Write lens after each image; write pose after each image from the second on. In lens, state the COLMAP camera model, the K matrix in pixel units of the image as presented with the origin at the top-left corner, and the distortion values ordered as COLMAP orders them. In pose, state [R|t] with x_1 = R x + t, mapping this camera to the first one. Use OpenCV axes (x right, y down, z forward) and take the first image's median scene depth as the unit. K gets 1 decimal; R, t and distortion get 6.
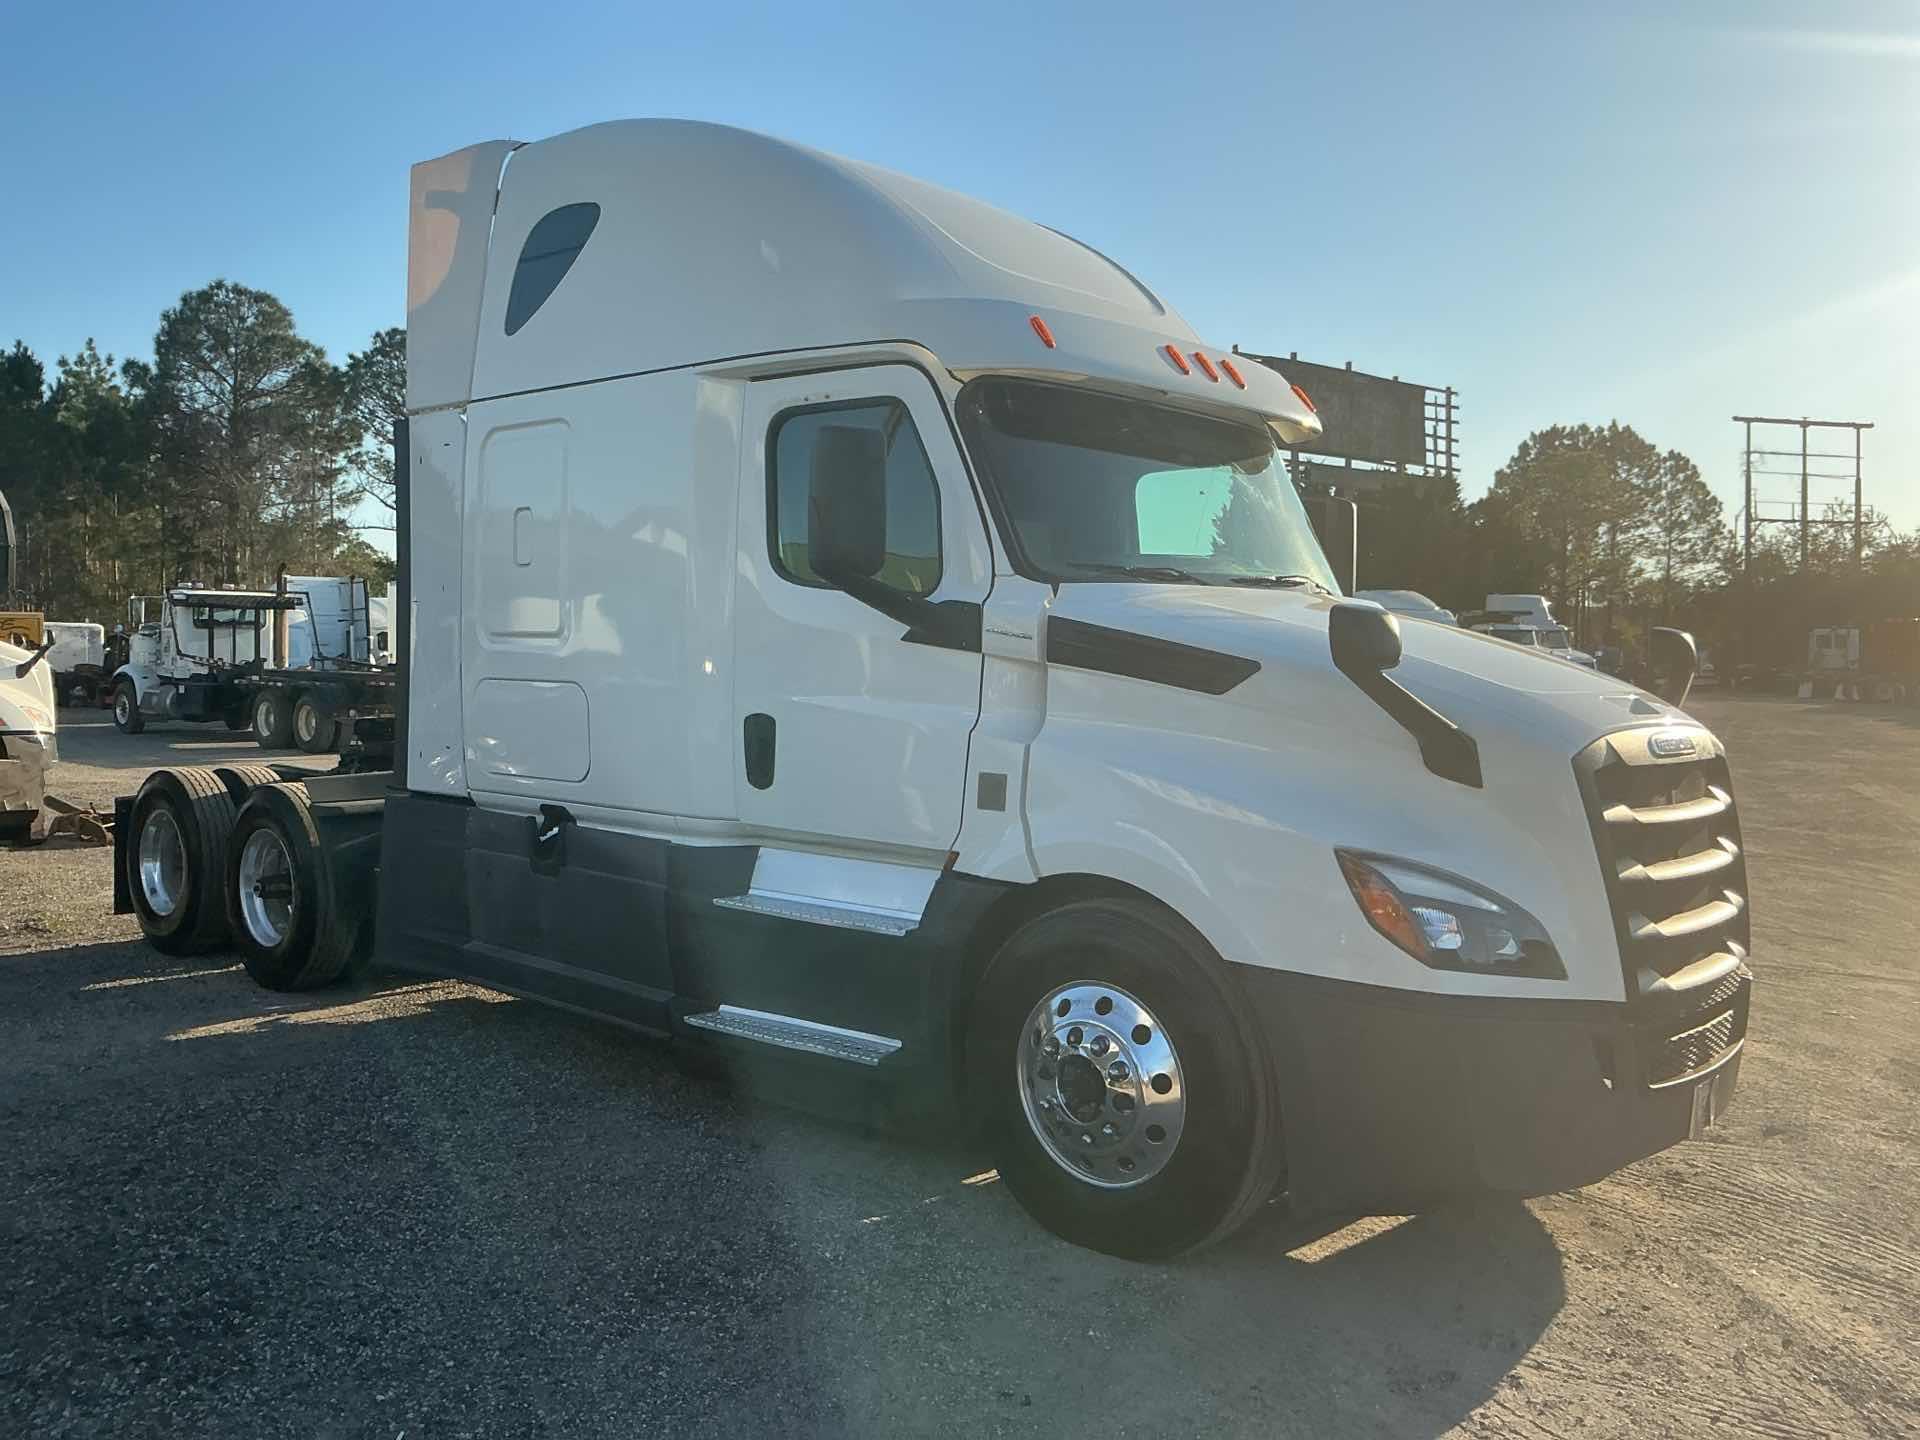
lens RADIAL K [[1582.2, 0, 951.3], [0, 1582.2, 725.0], [0, 0, 1]] dist [0.054763, -0.109585]
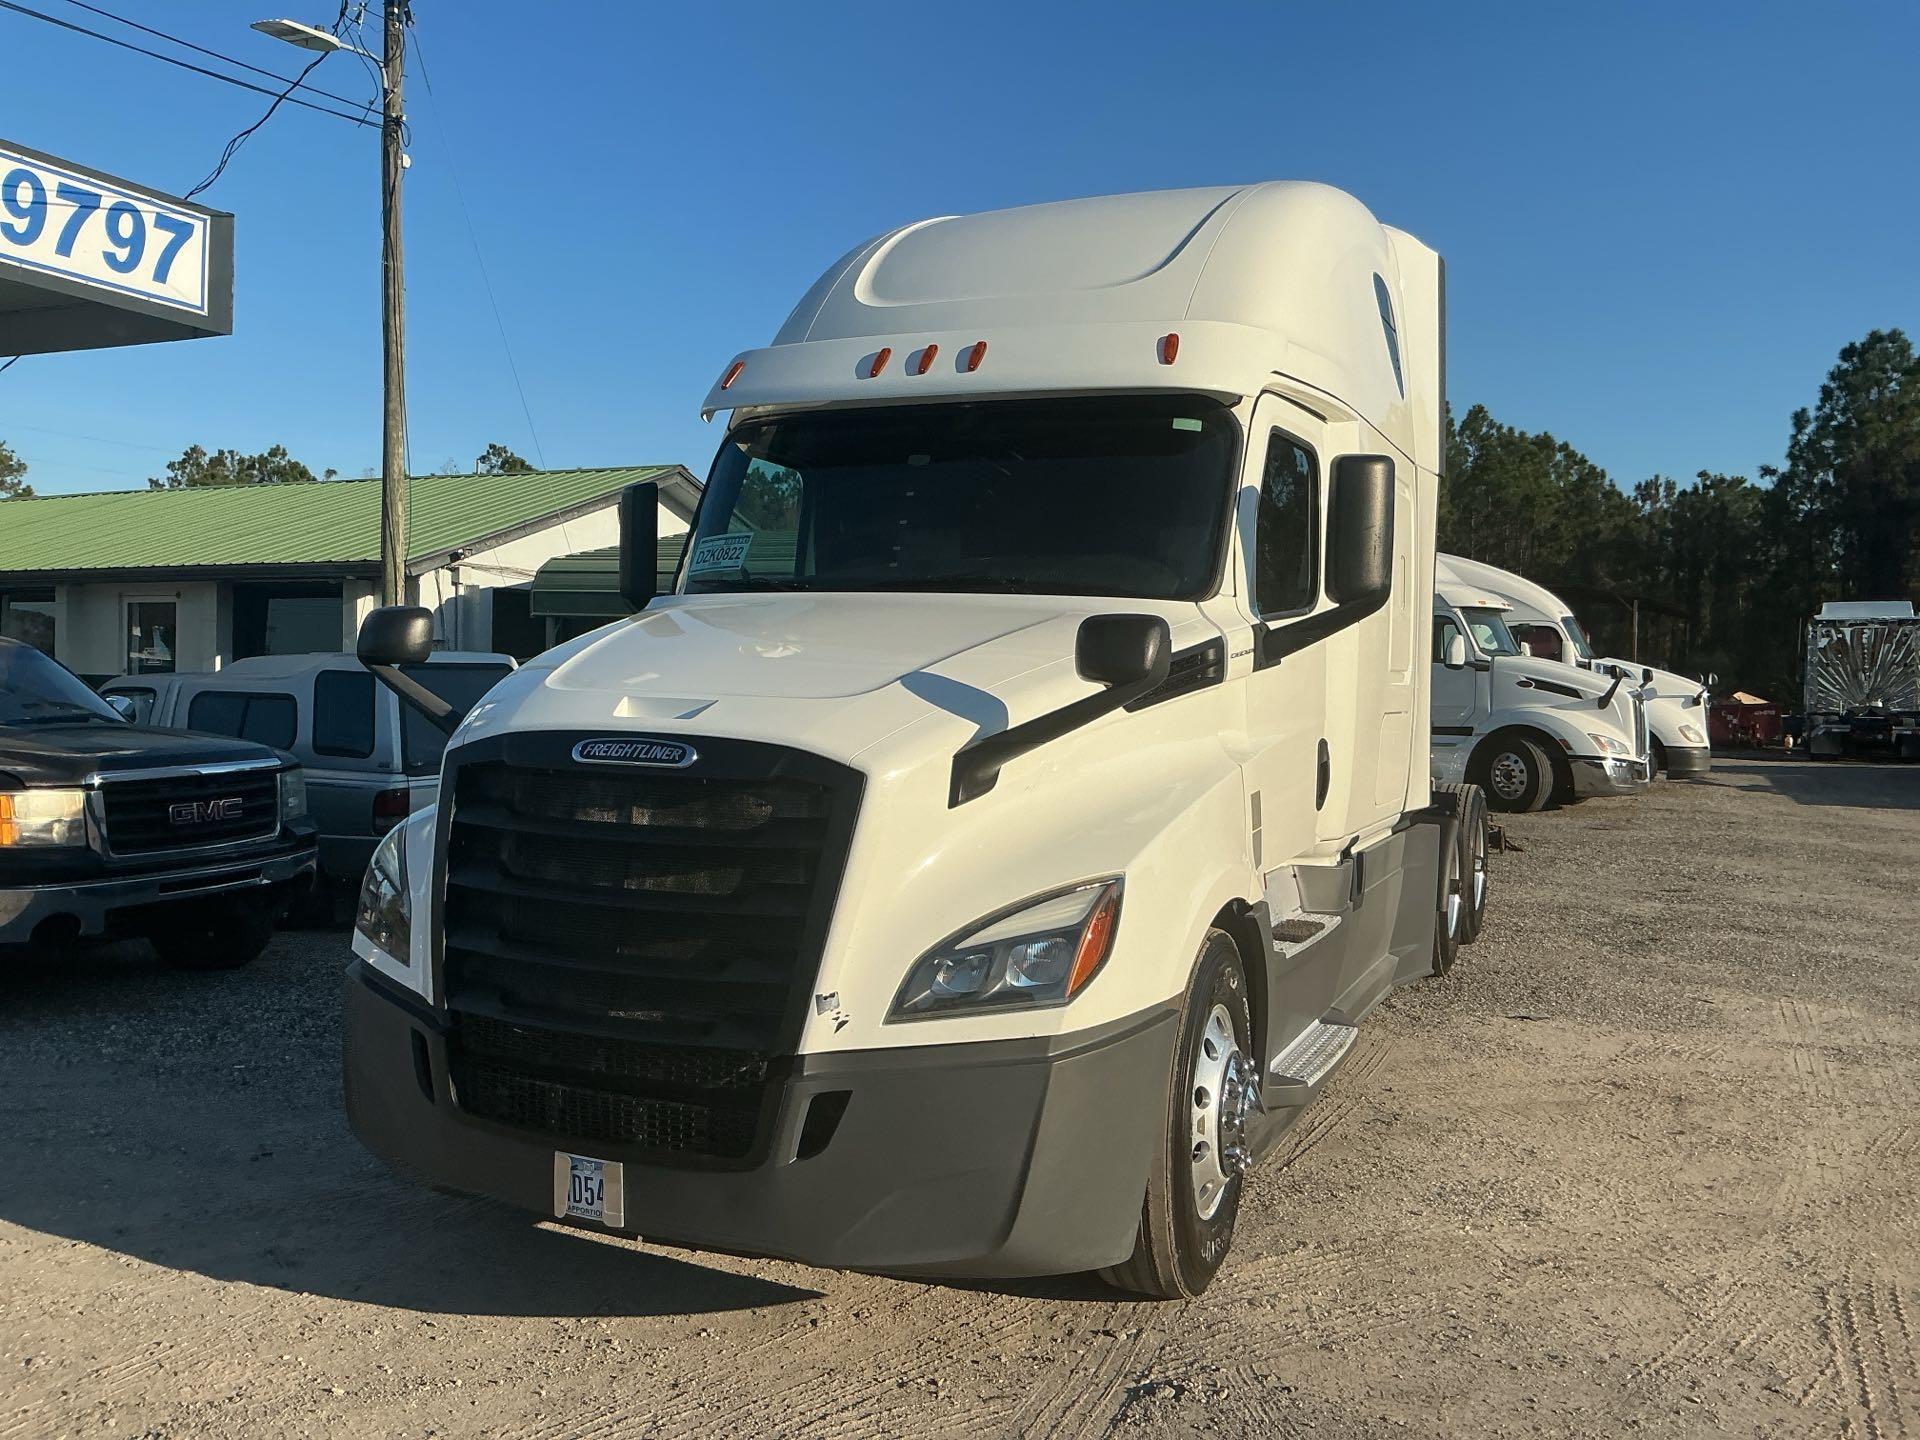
lens RADIAL K [[1582.2, 0, 960.5], [0, 1582.2, 727.1], [0, 0, 1]] dist [0.054763, -0.109585]
pose [[0.317463, 0.028955, -0.947829, 1.166799], [-0.053956, 0.998466, 0.012430, -0.021529], [0.946735, 0.047195, 0.318538, 0.797912]]
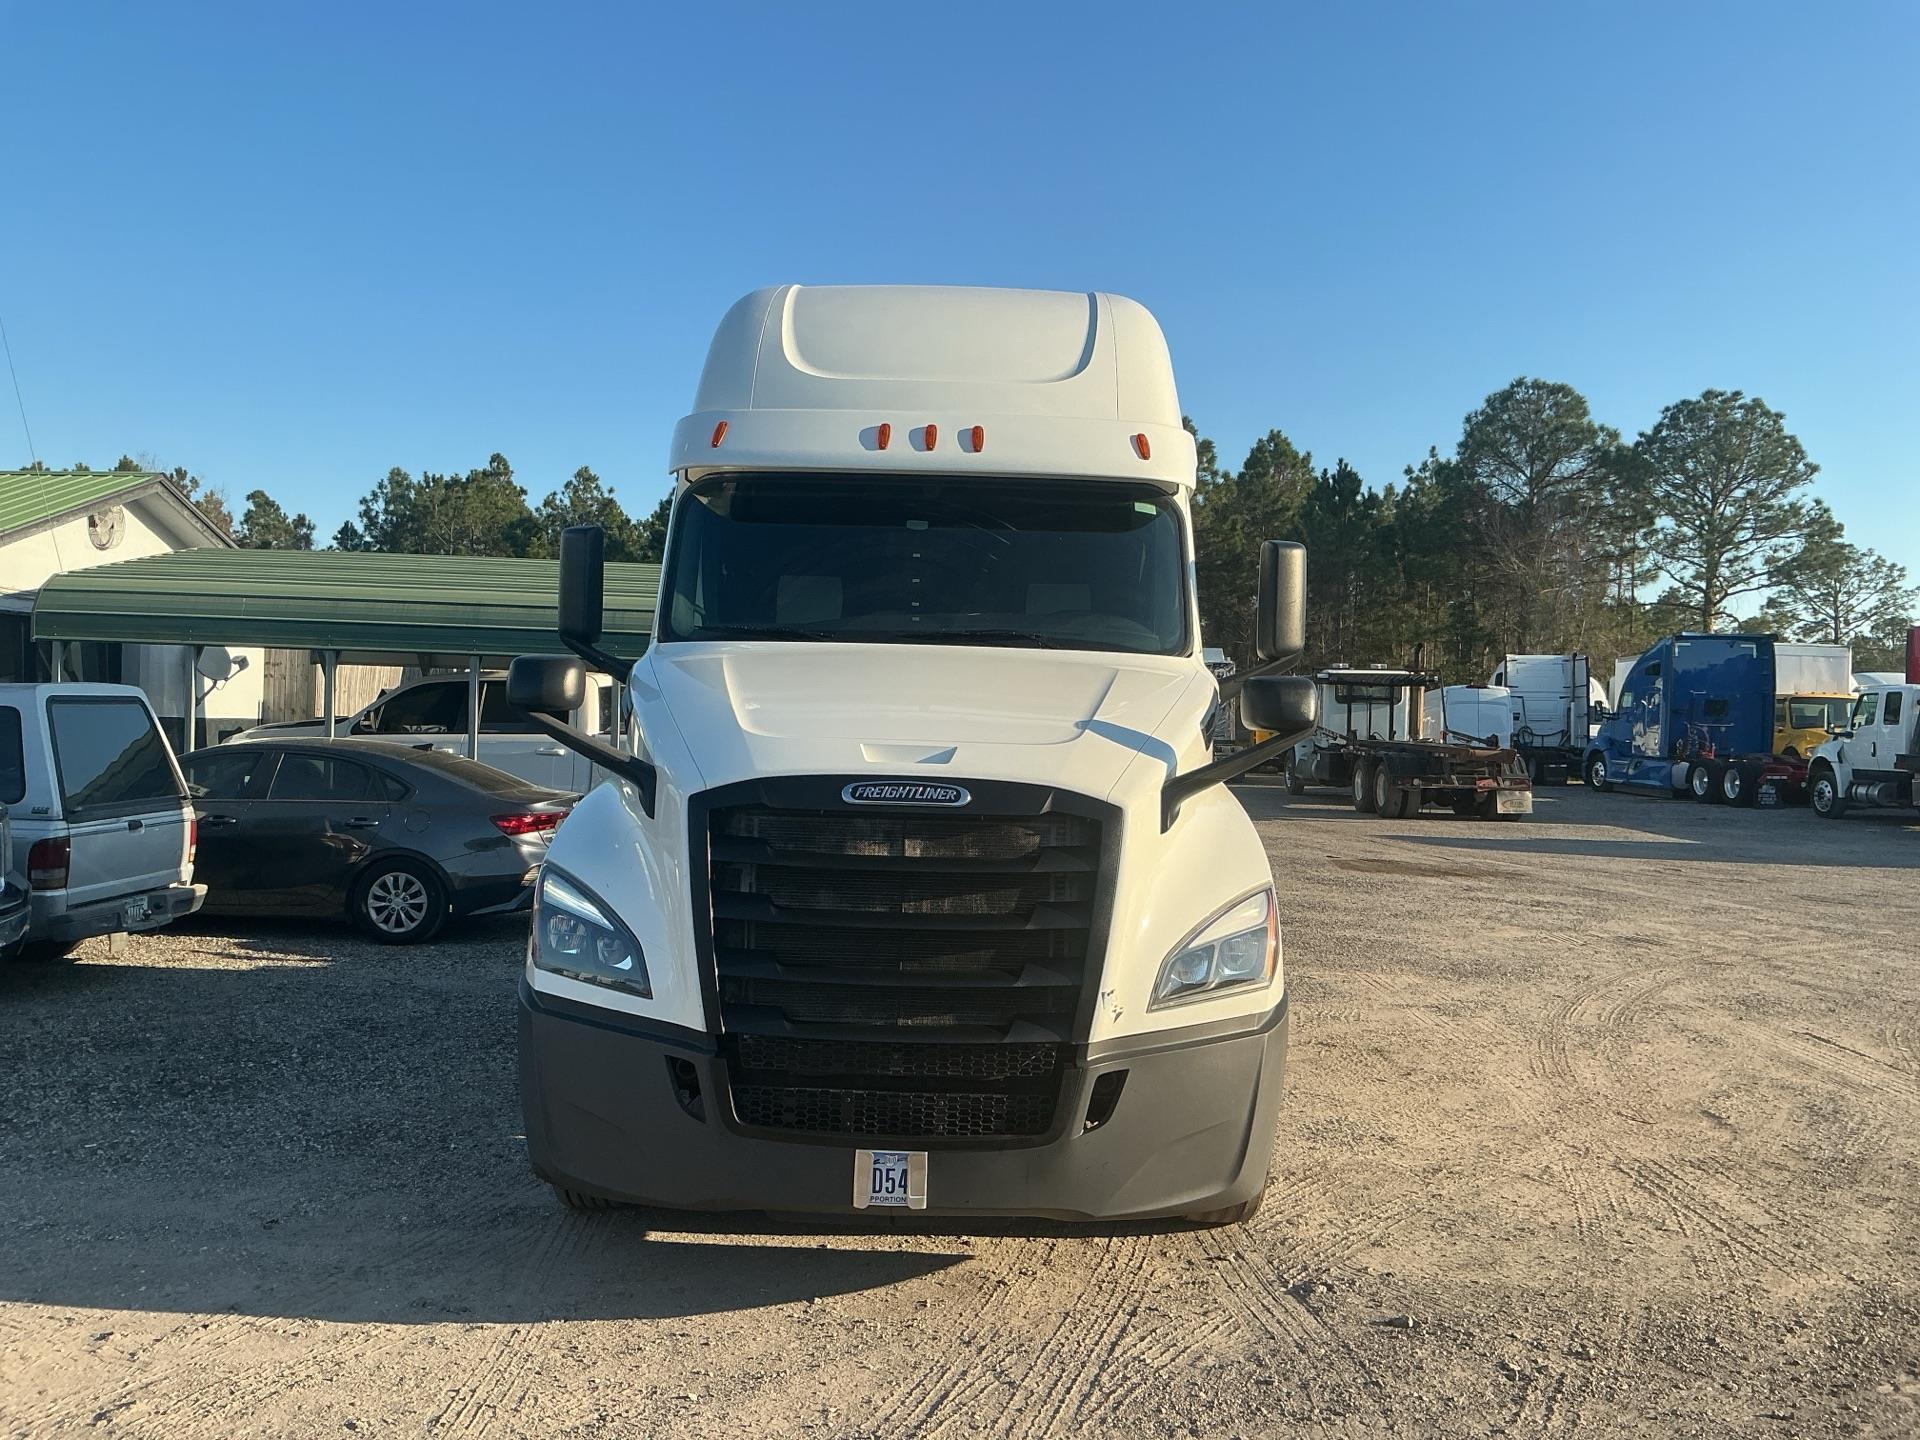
lens RADIAL K [[1582.2, 0, 963.6], [0, 1582.2, 727.7], [0, 0, 1]] dist [0.054763, -0.109585]
pose [[0.673493, 0.010728, -0.739116, 1.053251], [-0.046570, 0.998524, -0.027942, -0.002542], [0.737725, 0.053240, 0.672999, 0.342105]]
